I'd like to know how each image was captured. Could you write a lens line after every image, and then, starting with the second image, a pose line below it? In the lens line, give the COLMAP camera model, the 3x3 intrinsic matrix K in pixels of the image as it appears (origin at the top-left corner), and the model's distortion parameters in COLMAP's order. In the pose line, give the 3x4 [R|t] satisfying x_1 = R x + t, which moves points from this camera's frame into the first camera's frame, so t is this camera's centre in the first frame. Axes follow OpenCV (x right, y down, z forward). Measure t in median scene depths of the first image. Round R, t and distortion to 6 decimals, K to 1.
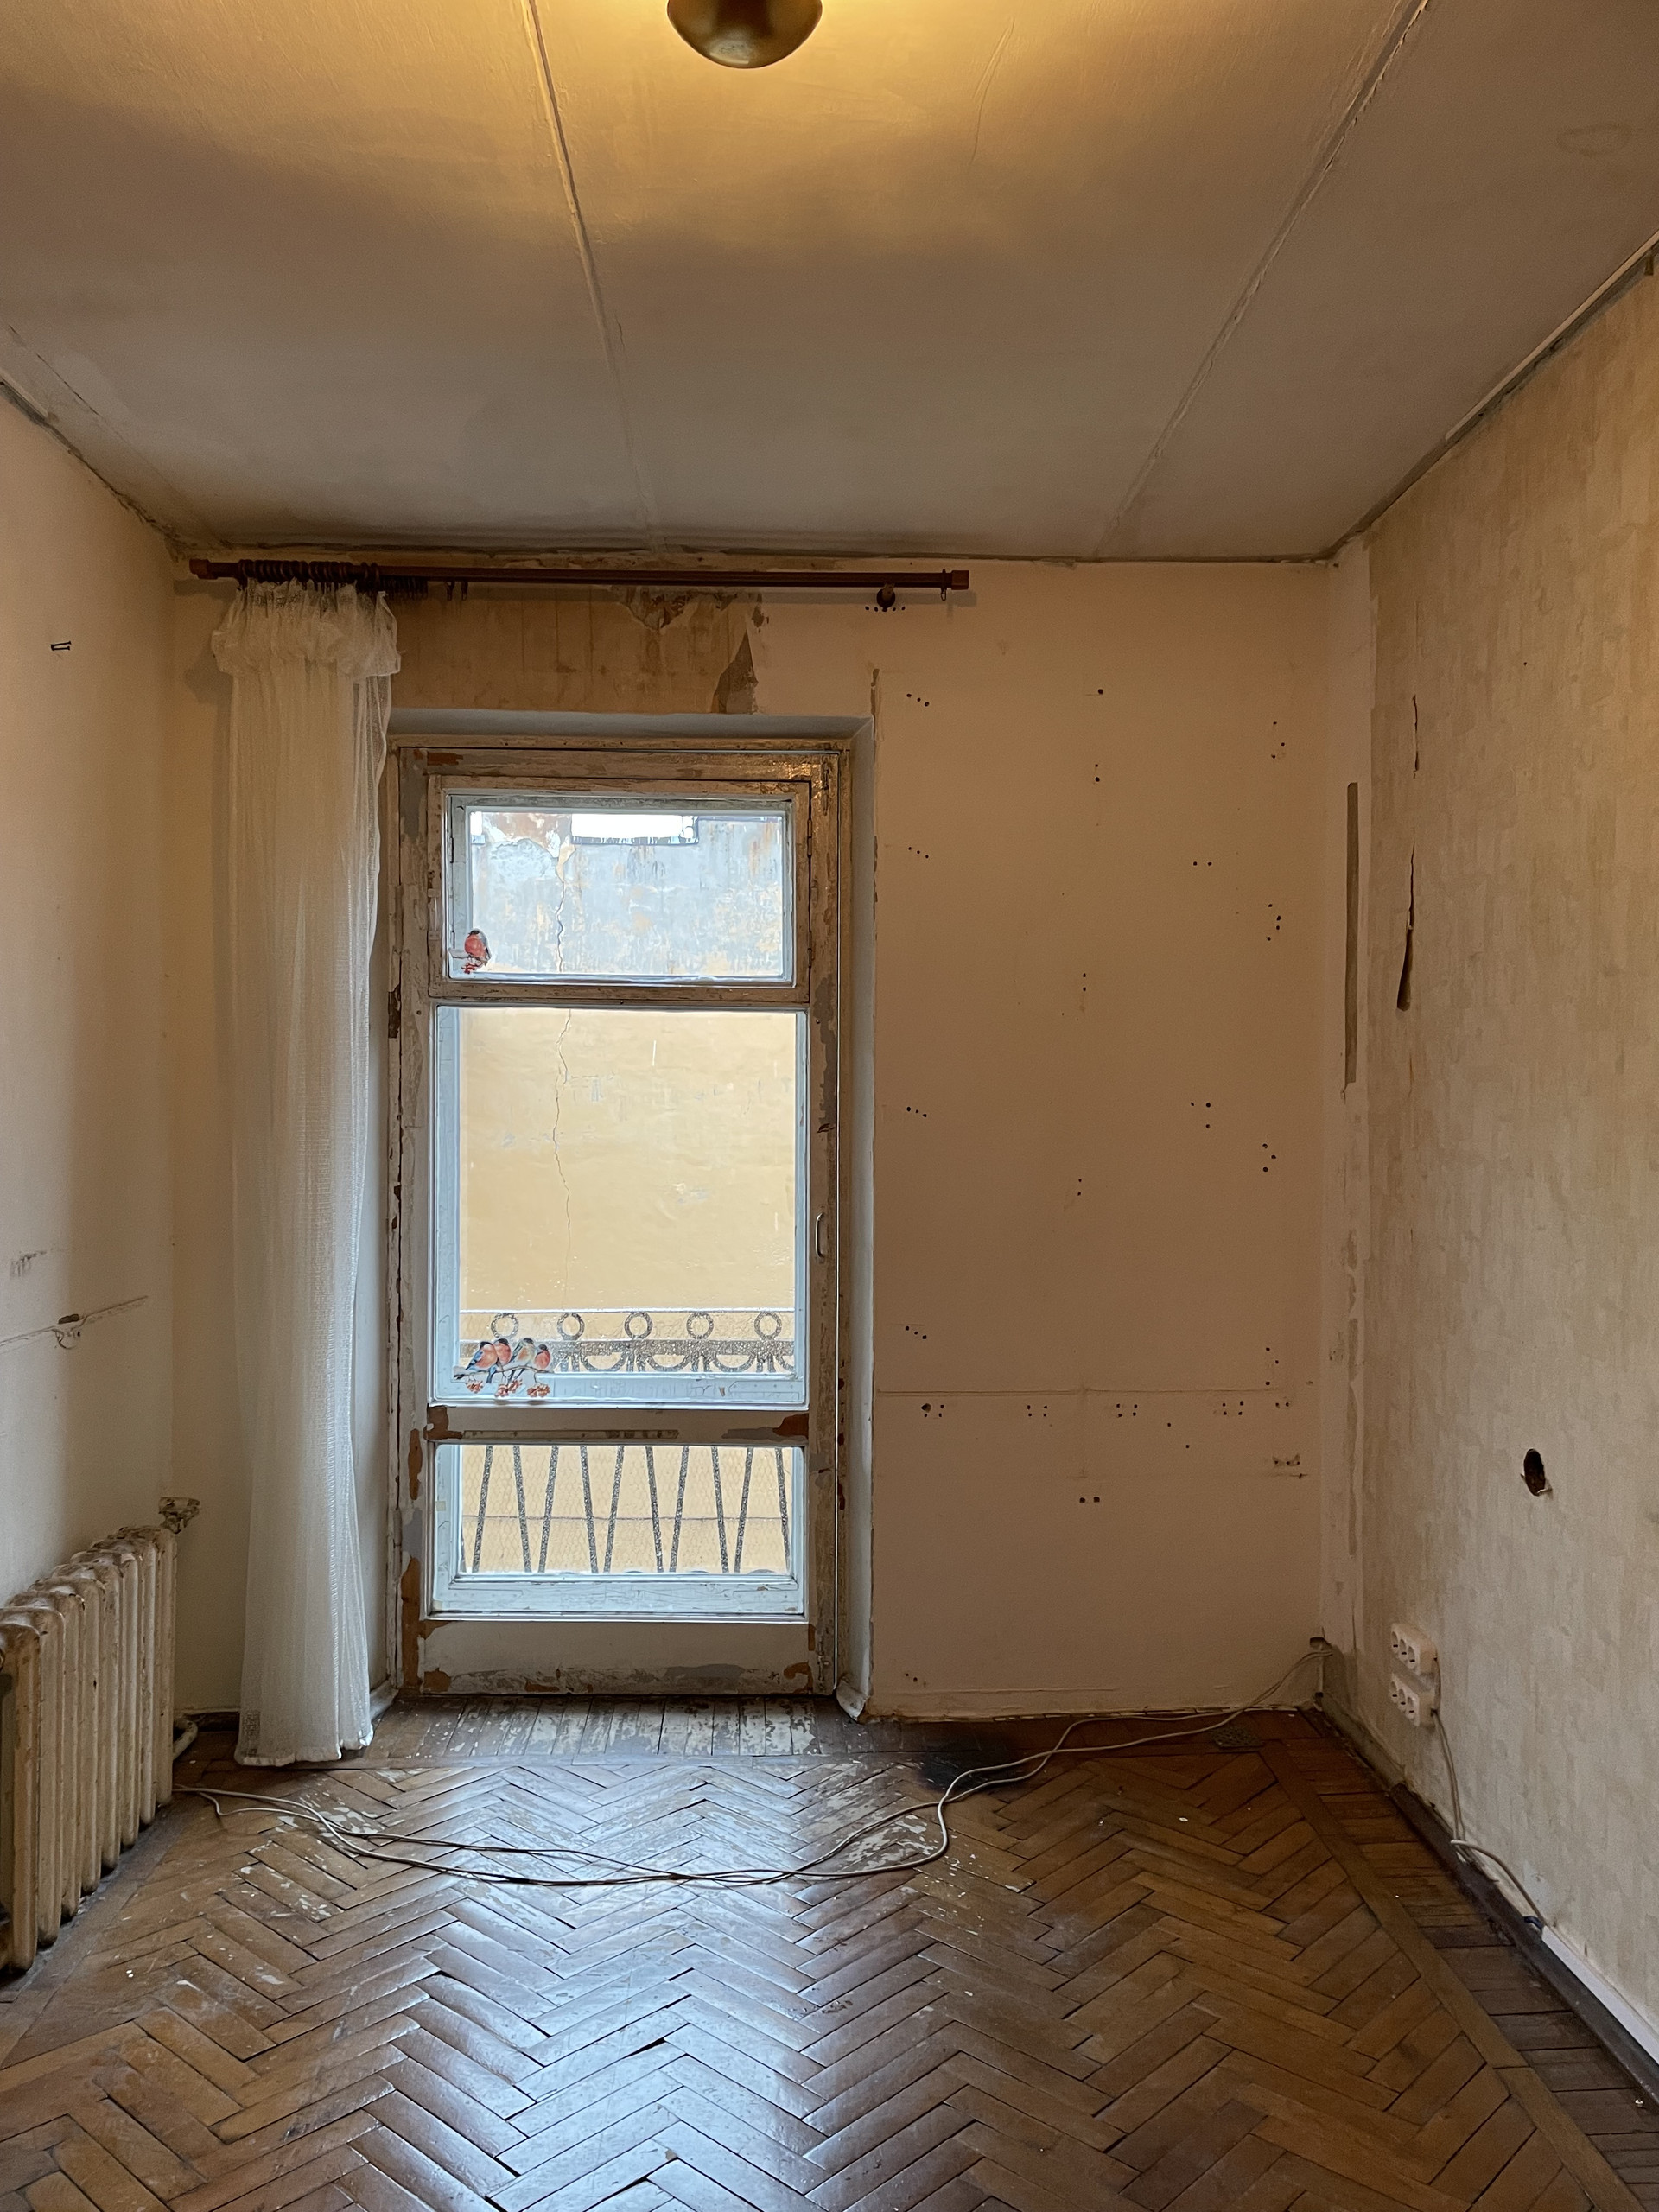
lens RADIAL K [[1664.3, 0, 817.5], [0, 1664.3, 1117.4], [0, 0, 1]] dist [0.095485, -0.120673]
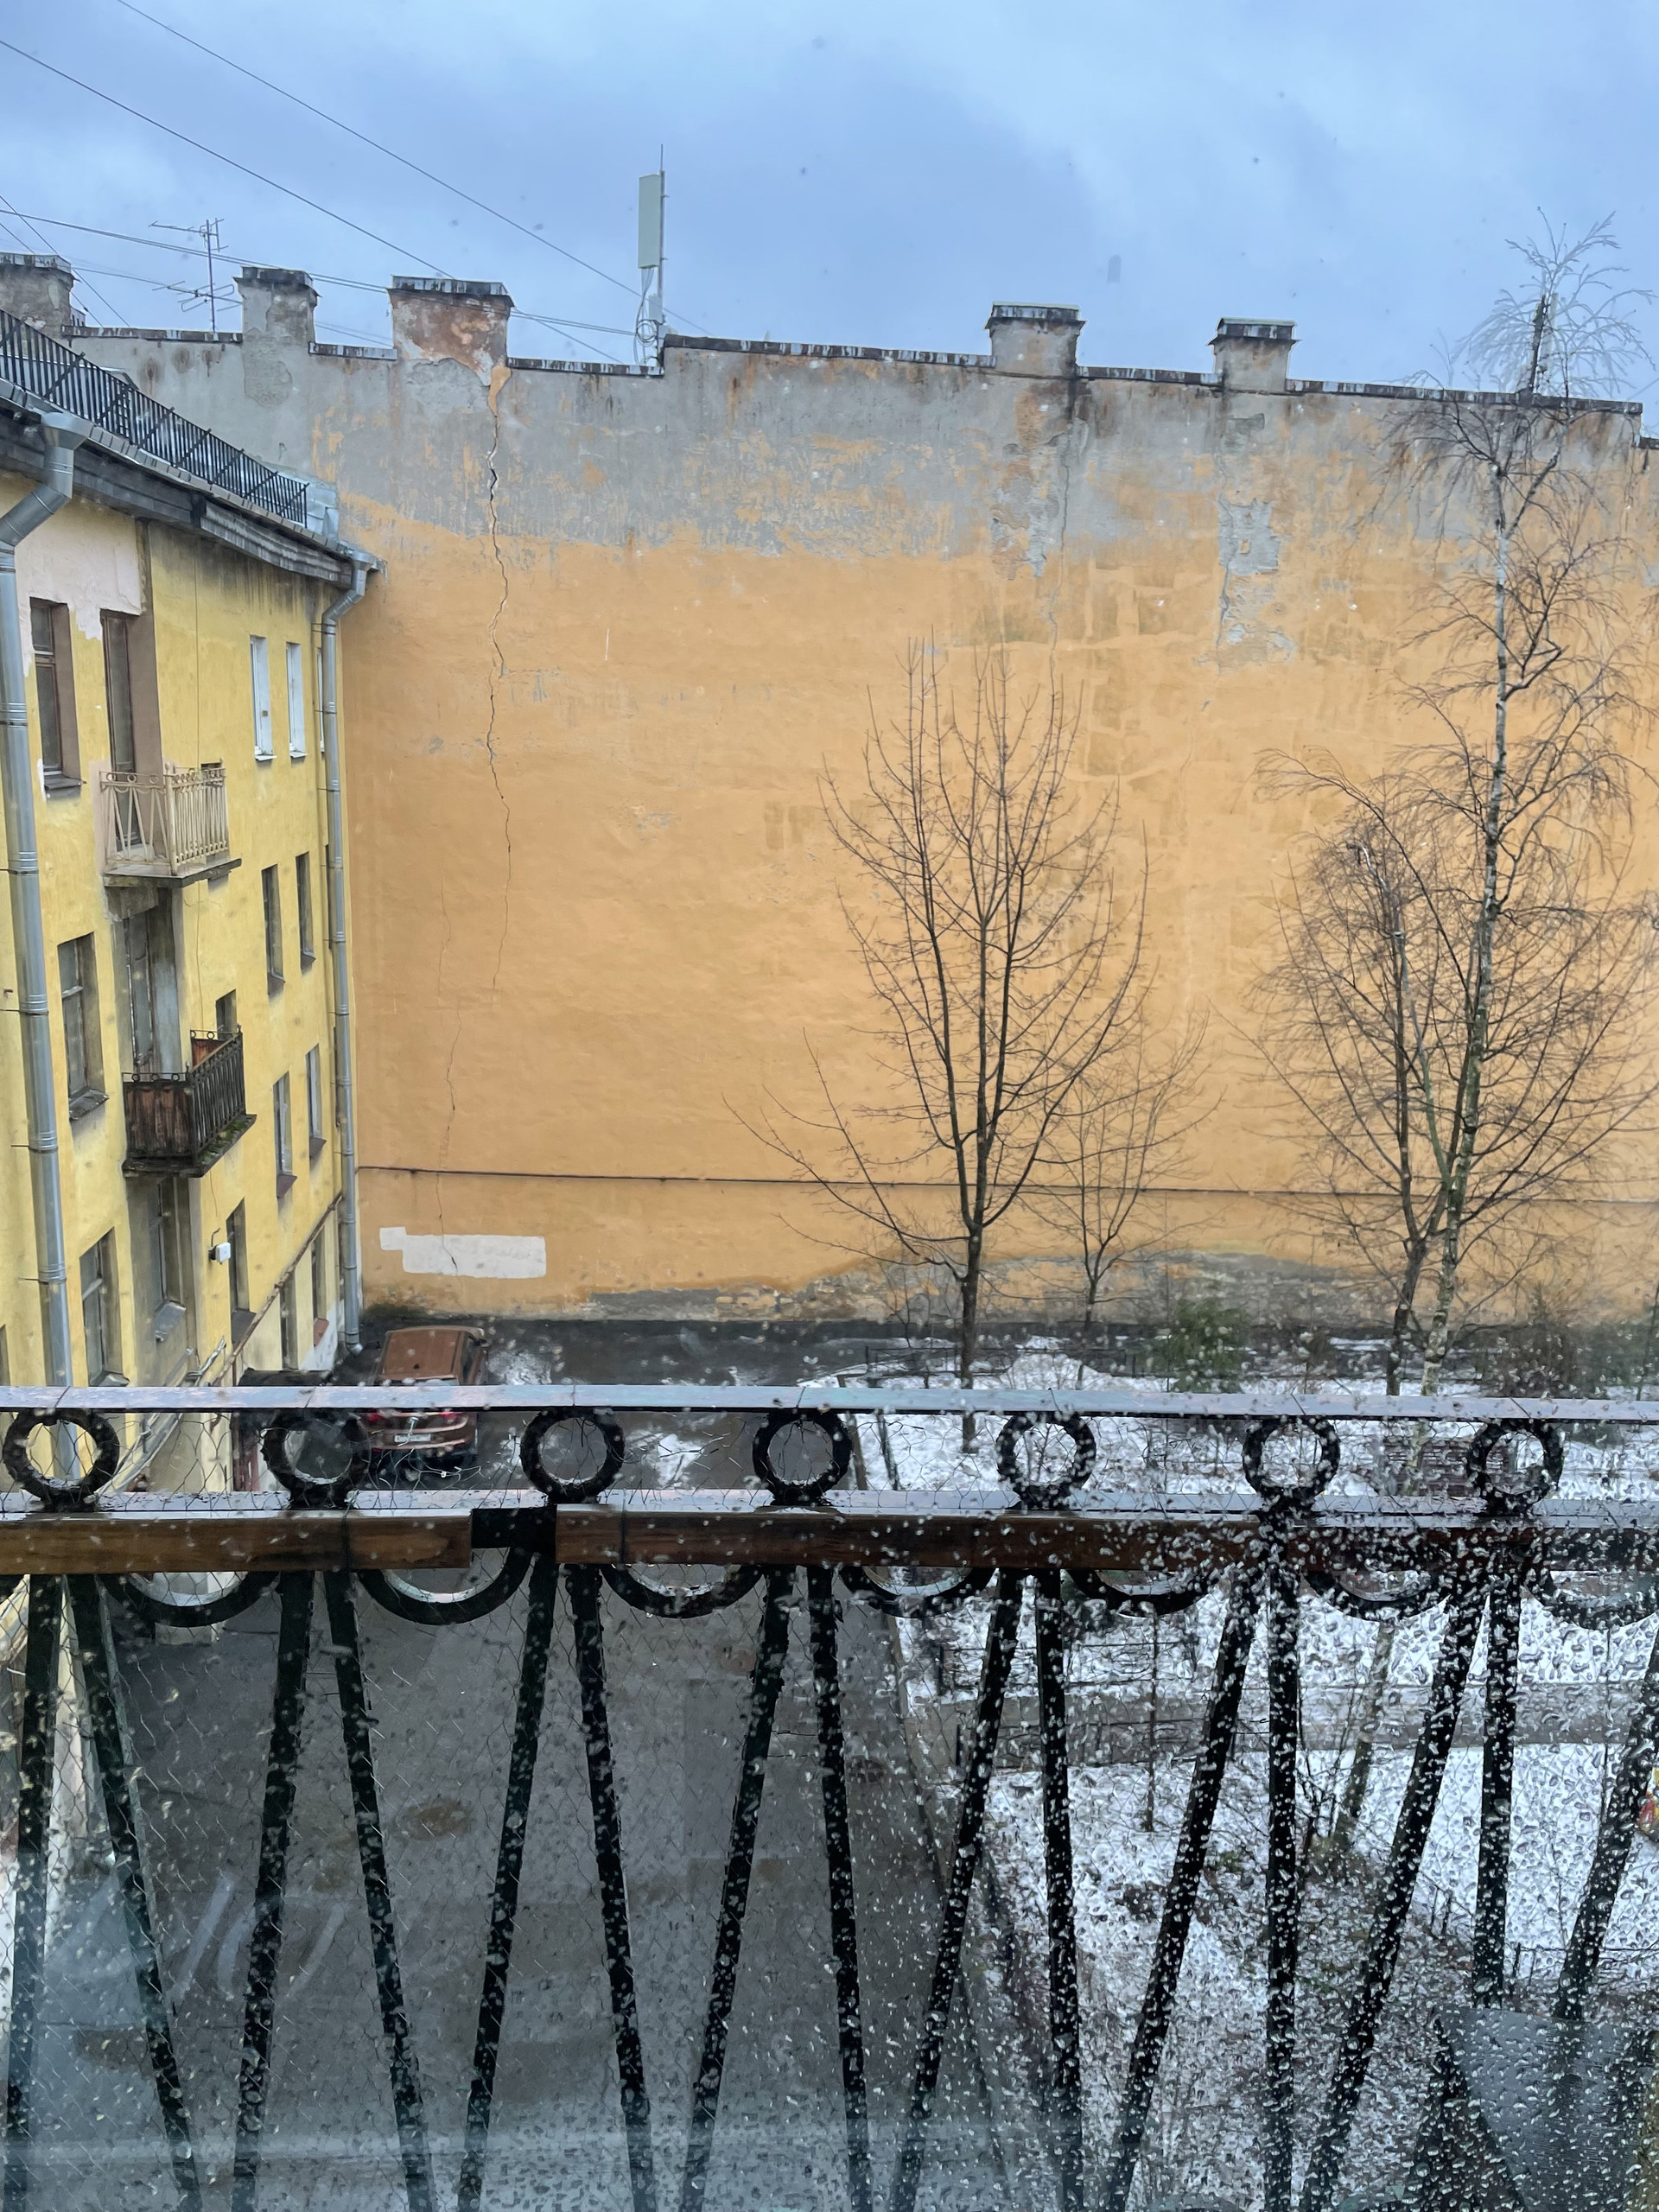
lens RADIAL K [[1664.3, 0, 837.7], [0, 1664.3, 1120.7], [0, 0, 1]] dist [0.095485, -0.120673]
pose [[0.998369, 0.027597, 0.049983, -0.155501], [-0.038080, 0.974128, 0.222768, 0.017732], [-0.042542, -0.224308, 0.973589, 1.006692]]
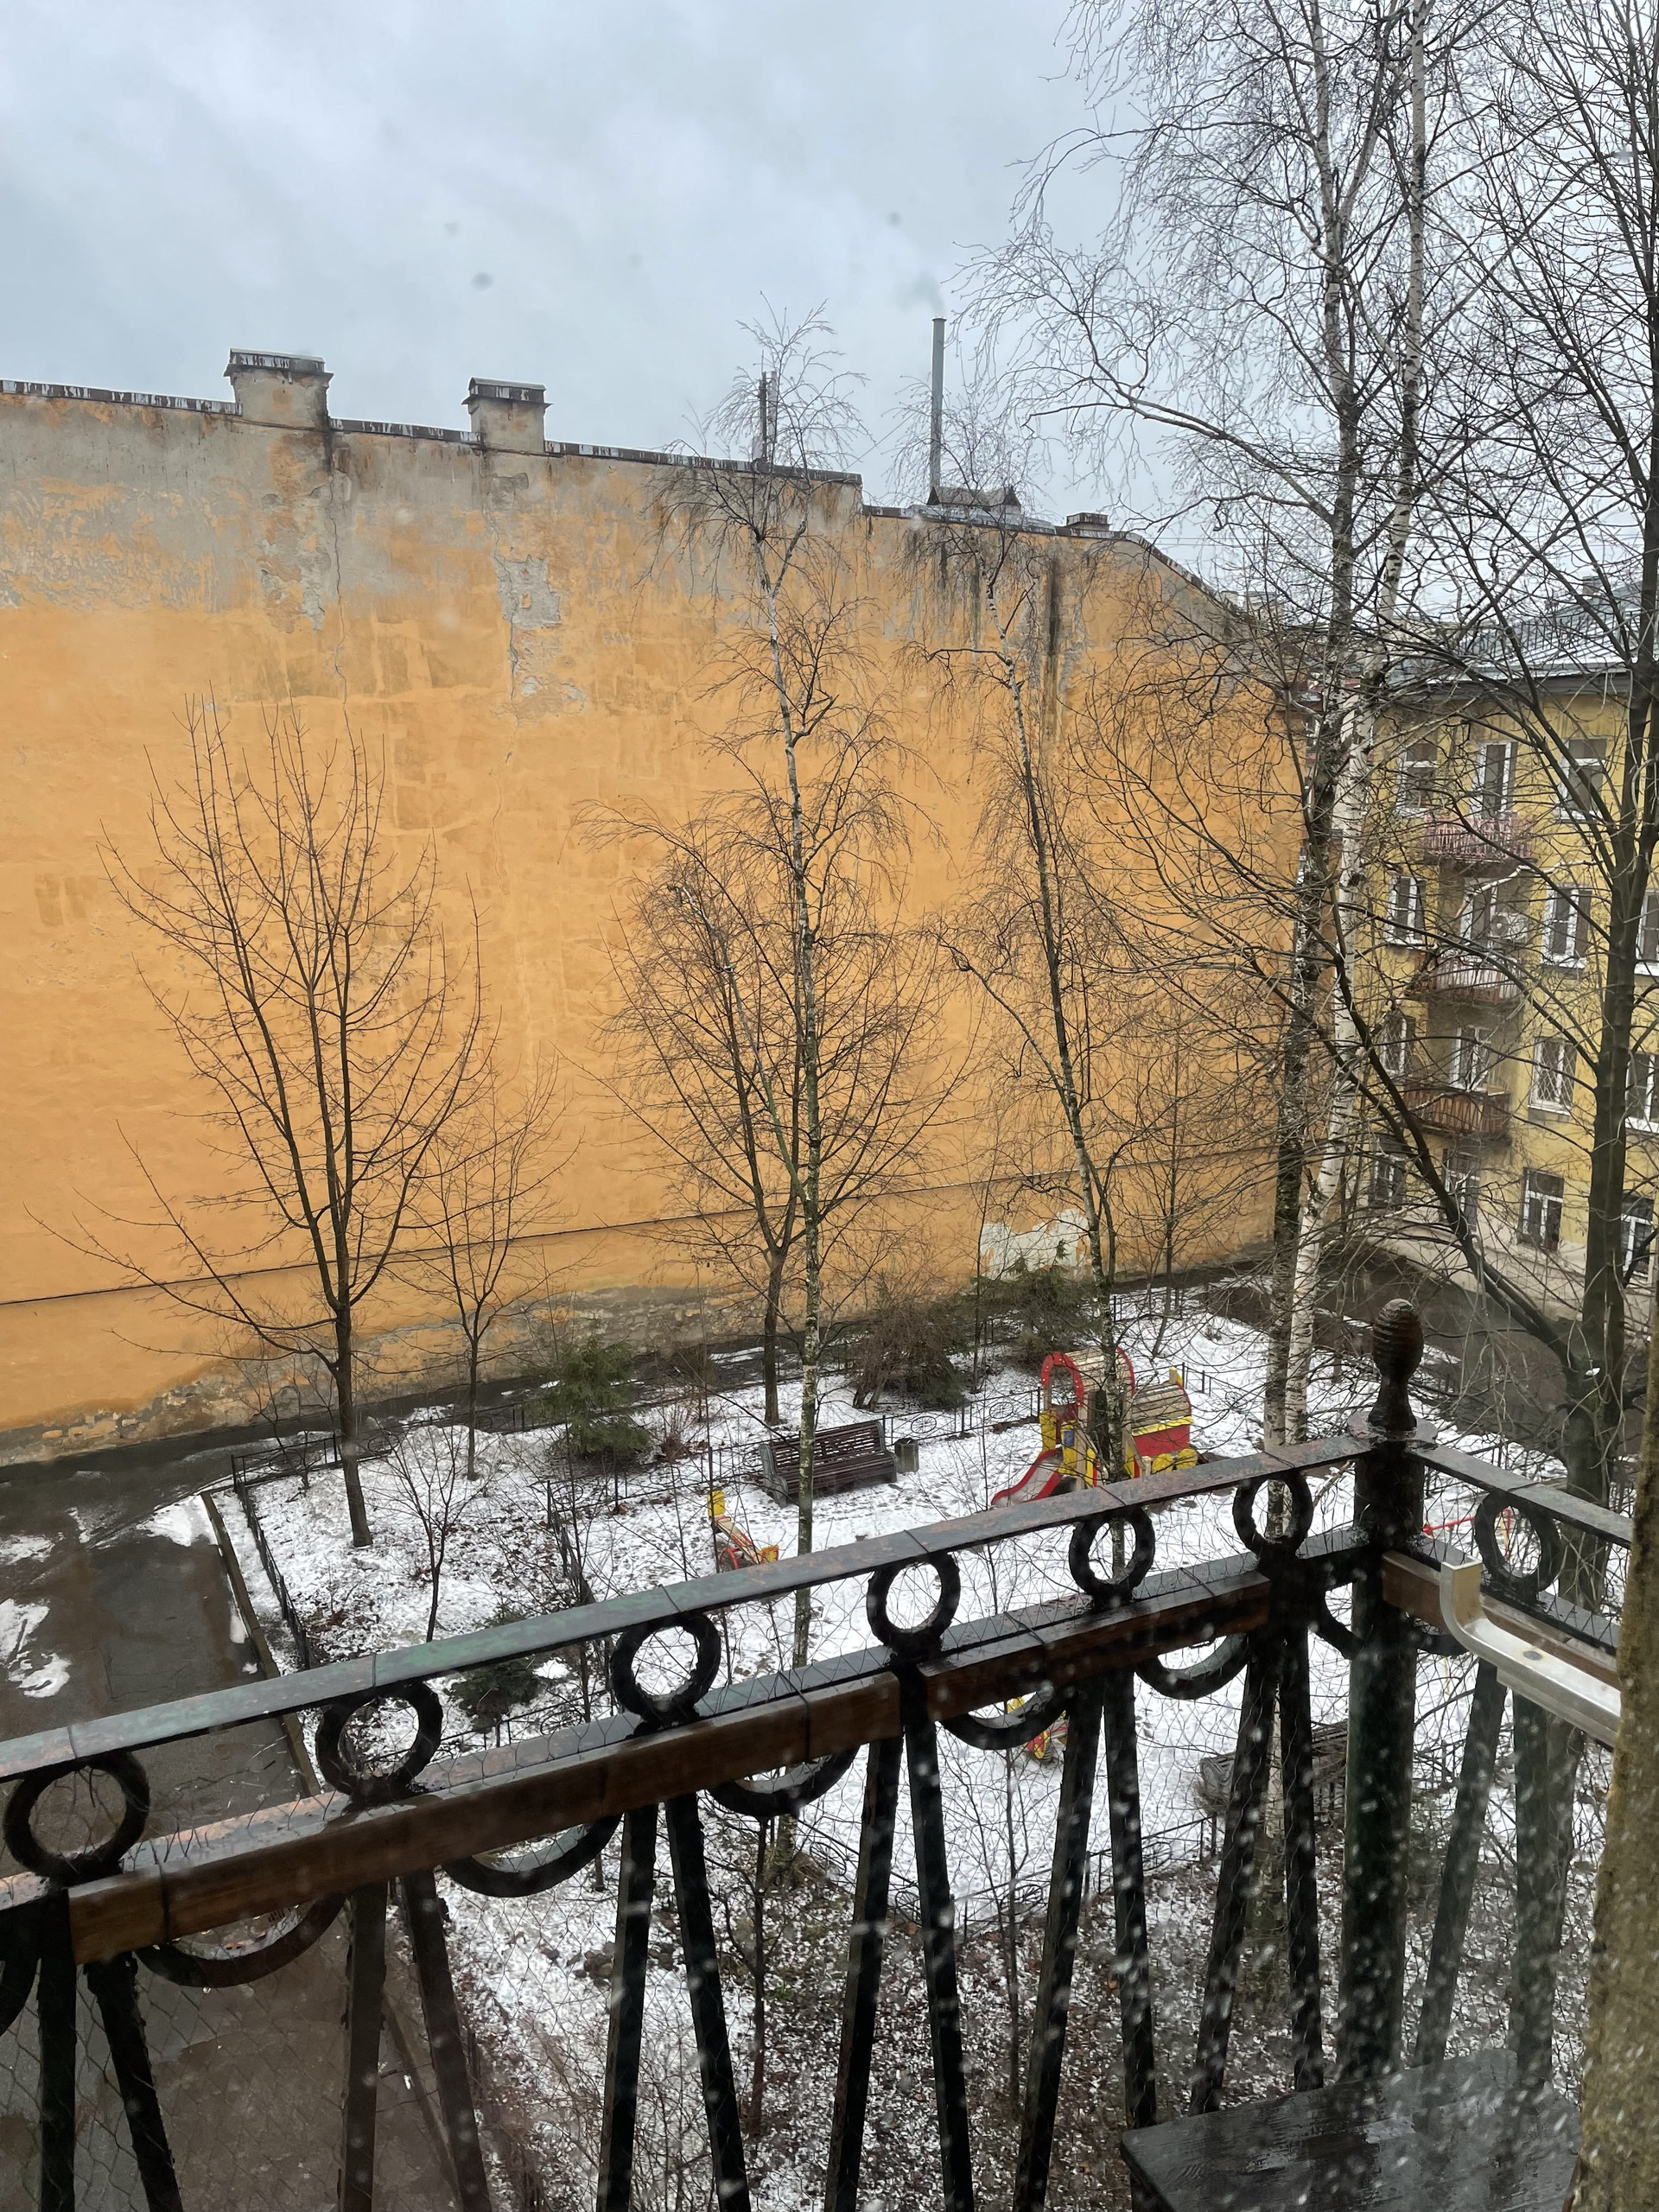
lens RADIAL K [[1664.3, 0, 828.4], [0, 1664.3, 1102.6], [0, 0, 1]] dist [0.095485, -0.120673]
pose [[0.904247, -0.085626, 0.418337, -0.184082], [0.009562, 0.983503, 0.180638, 0.006396], [-0.426904, -0.159341, 0.890148, 1.055118]]
